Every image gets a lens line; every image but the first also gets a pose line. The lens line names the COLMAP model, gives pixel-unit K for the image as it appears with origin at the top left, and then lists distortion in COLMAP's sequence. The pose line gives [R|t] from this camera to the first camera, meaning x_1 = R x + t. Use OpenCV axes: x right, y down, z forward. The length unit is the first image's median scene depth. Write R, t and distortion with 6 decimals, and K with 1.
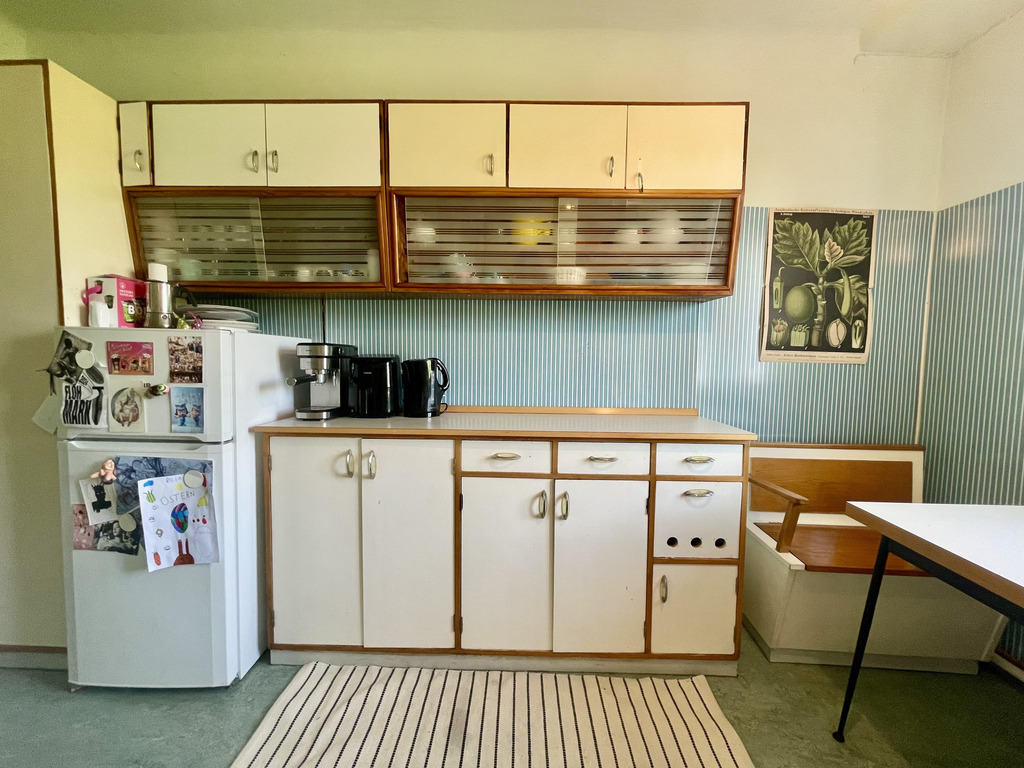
lens RADIAL K [[412.9, 0, 507.4], [0, 412.9, 382.1], [0, 0, 1]] dist [-0.000785, -0.000157]
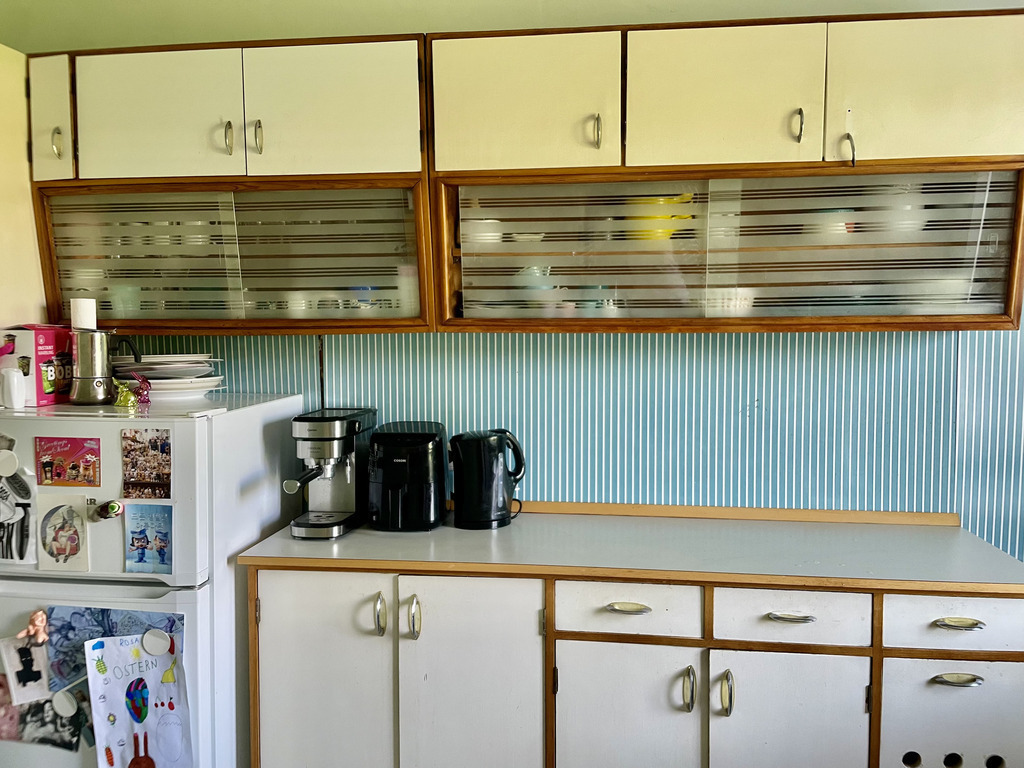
lens RADIAL K [[775.6, 0, 512.1], [0, 775.6, 375.8], [0, 0, 1]] dist [0.097078, -0.136984]
pose [[0.995143, -0.008566, -0.098064, -0.056743], [0.008366, 0.999962, -0.002447, -0.166524], [0.098081, 0.001615, 0.995177, -0.185848]]
